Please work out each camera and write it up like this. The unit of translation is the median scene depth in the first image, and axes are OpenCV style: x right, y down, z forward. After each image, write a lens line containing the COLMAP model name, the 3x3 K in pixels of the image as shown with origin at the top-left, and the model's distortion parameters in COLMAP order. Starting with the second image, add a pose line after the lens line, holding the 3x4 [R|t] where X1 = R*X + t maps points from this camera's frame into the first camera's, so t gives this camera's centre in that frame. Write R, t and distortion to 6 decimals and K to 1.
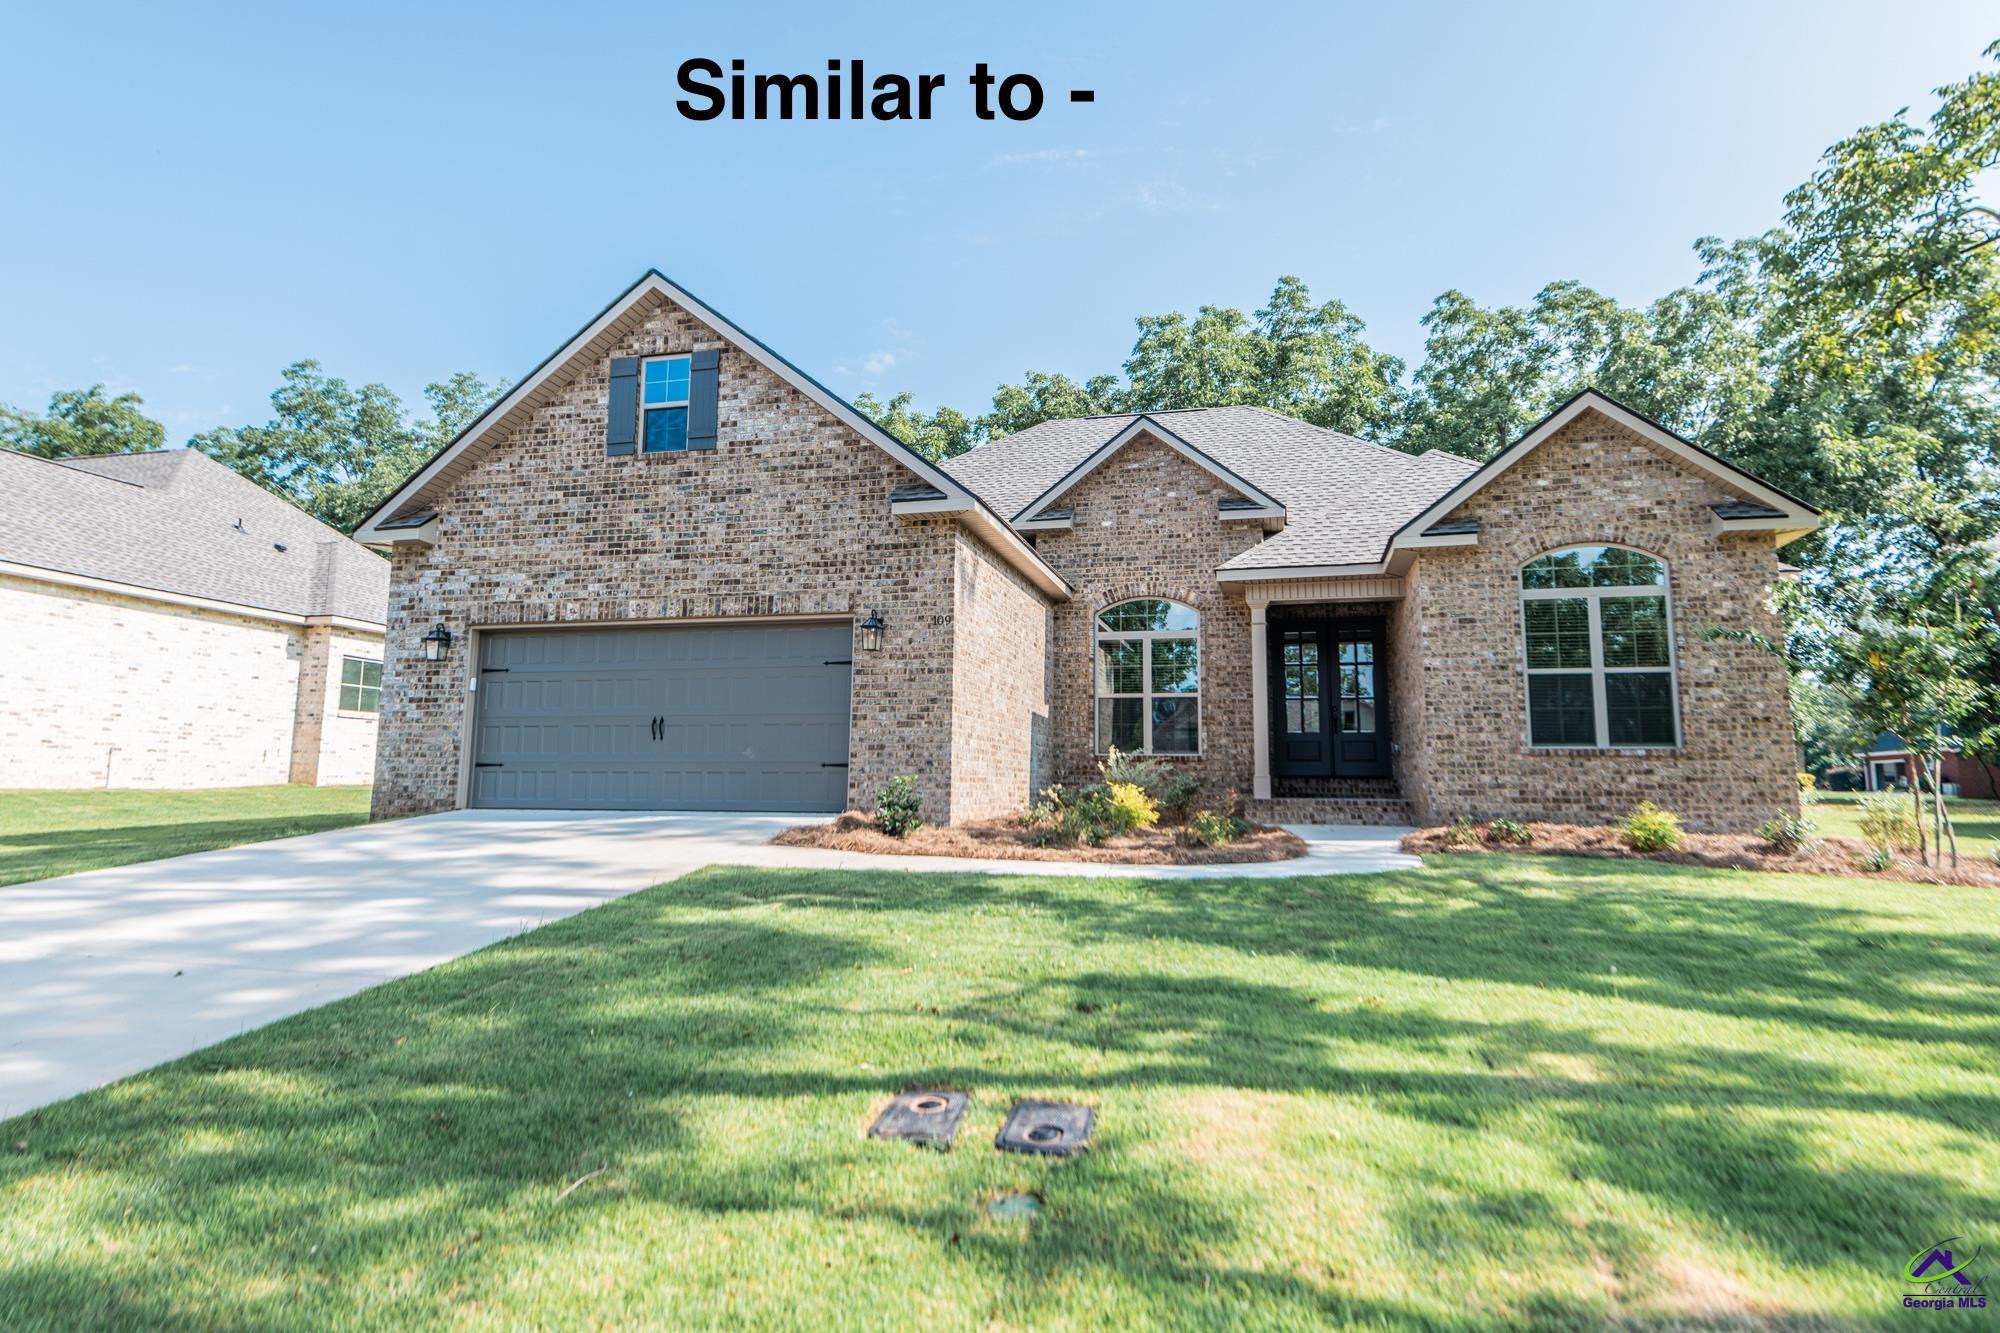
lens RADIAL K [[1131.5, 0, 1003.5], [0, 1131.5, 660.5], [0, 0, 1]] dist [0.049652, -0.022186]
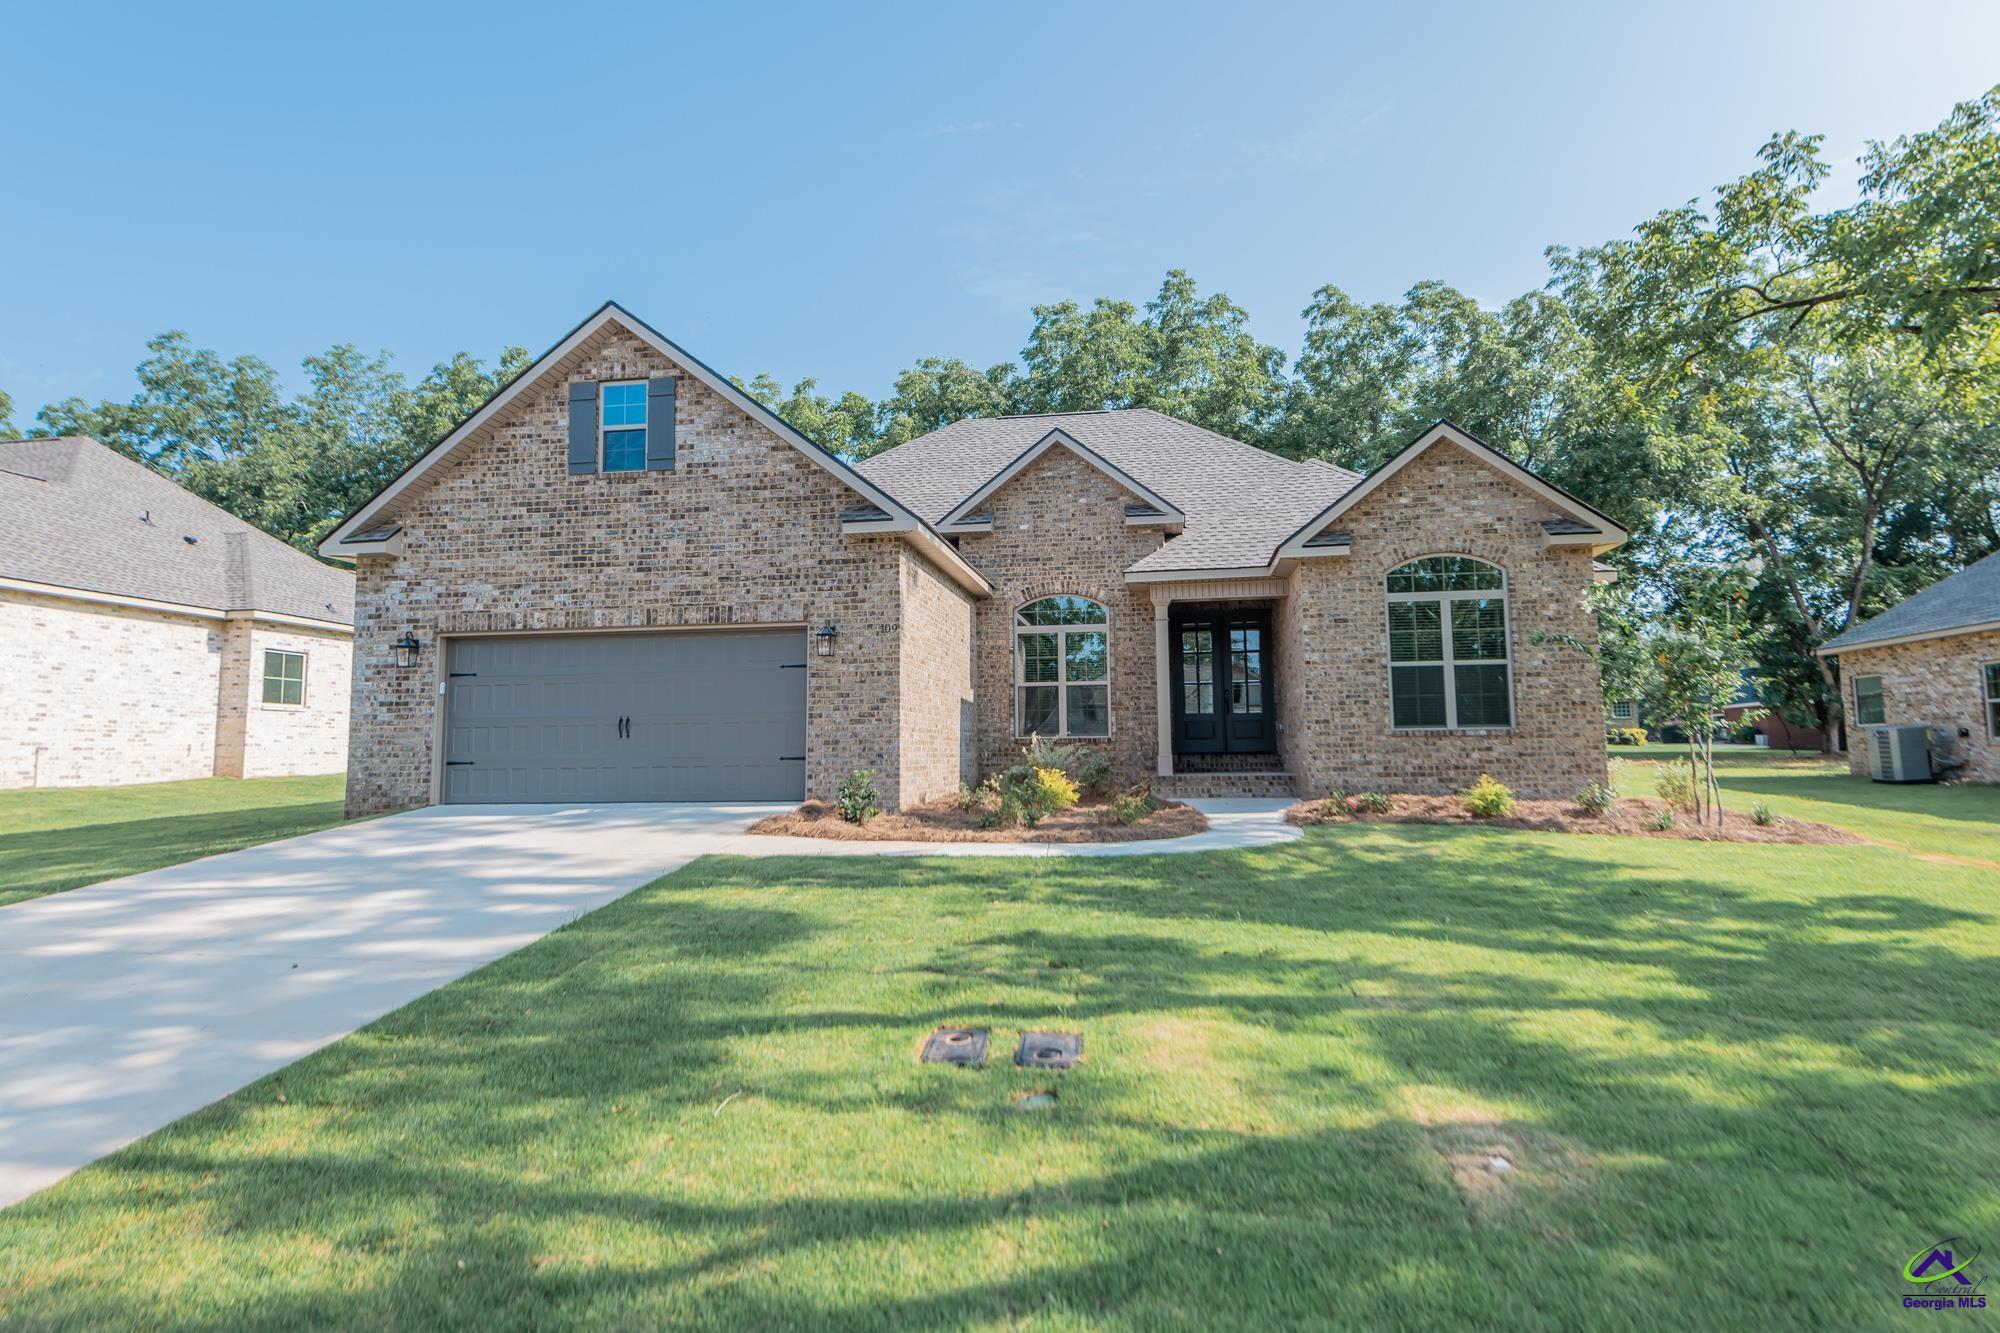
lens RADIAL K [[1145.3, 0, 1000.1], [0, 1145.3, 667.4], [0, 0, 1]] dist [0.059072, -0.030740]
pose [[0.995204, -0.012532, 0.097011, -0.050614], [0.008641, 0.999145, 0.040429, -0.037991], [-0.097435, -0.039397, 0.994462, -0.127130]]
